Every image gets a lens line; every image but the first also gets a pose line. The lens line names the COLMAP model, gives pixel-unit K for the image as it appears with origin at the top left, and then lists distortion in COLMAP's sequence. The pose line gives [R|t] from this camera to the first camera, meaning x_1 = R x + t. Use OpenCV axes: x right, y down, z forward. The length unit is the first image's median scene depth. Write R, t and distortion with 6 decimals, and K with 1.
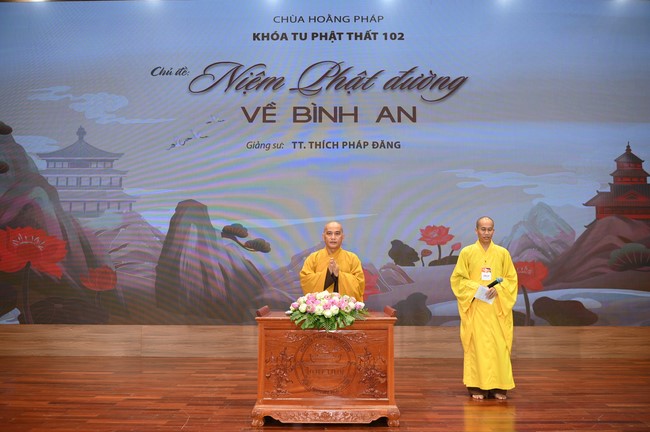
lens RADIAL K [[571.5, 0, 325.0], [0, 571.5, 216.0], [0, 0, 1]] dist [-0.009548, -0.007167]
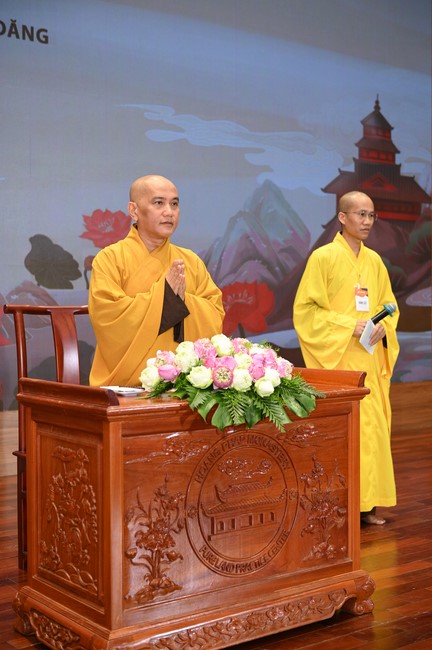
lens RADIAL K [[946.3, 0, 216.0], [0, 946.3, 325.0], [0, 0, 1]] dist [0.004085, 0.008548]
pose [[0.783329, -0.015120, 0.621424, -0.260338], [-0.054721, 0.994146, 0.093166, 0.035063], [-0.619194, -0.106985, 0.777916, 0.273496]]
